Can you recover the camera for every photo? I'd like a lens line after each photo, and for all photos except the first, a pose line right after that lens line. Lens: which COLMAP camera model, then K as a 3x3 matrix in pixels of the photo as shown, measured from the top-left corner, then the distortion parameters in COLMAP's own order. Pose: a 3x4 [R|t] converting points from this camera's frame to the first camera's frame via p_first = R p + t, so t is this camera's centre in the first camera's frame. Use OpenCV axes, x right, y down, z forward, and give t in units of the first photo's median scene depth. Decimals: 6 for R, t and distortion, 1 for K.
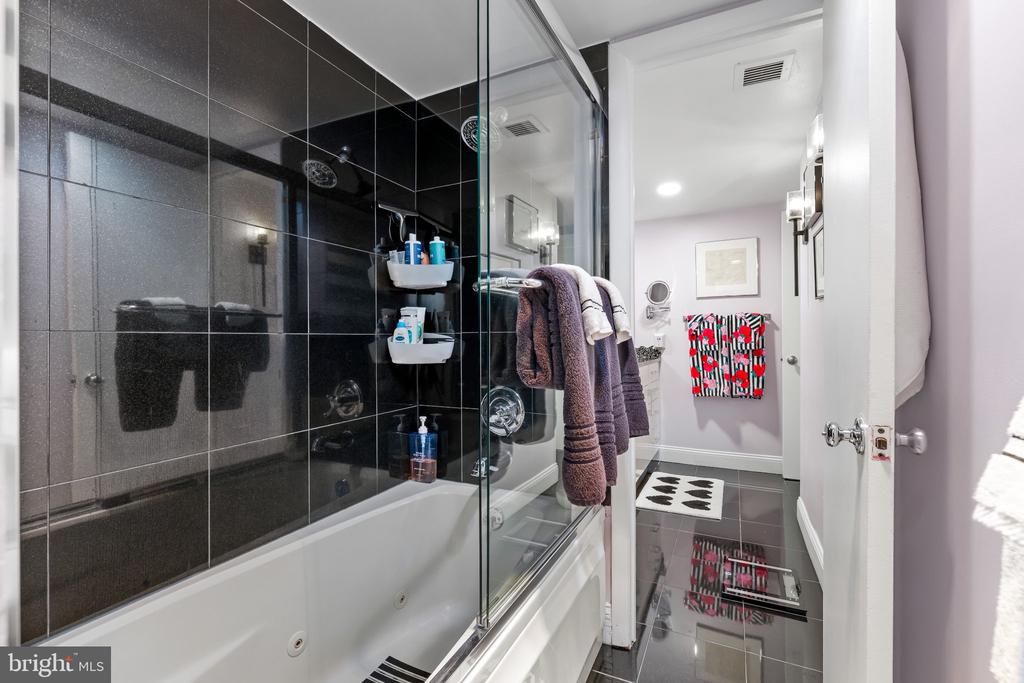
lens RADIAL K [[444.8, 0, 511.3], [0, 444.8, 338.8], [0, 0, 1]] dist [-0.001486, -0.000251]
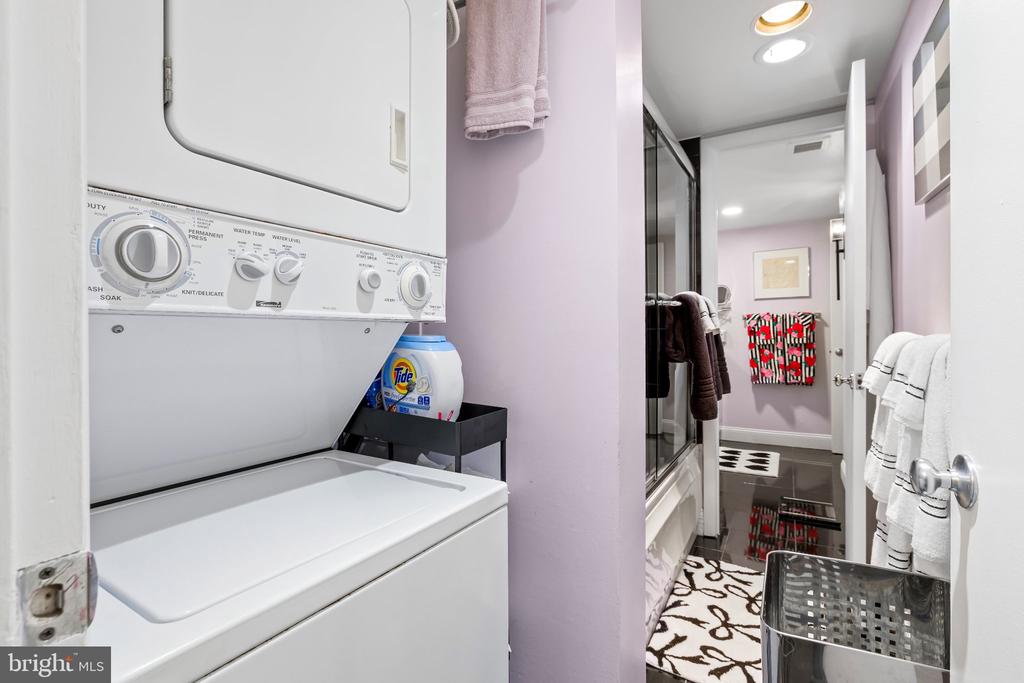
lens RADIAL K [[455.6, 0, 513.7], [0, 455.6, 331.7], [0, 0, 1]] dist [-0.002165, 0.000225]
pose [[0.996847, -0.000205, -0.079345, -0.127359], [-0.000438, 0.999967, -0.008087, 0.003298], [0.079344, 0.008096, 0.996814, -0.258999]]
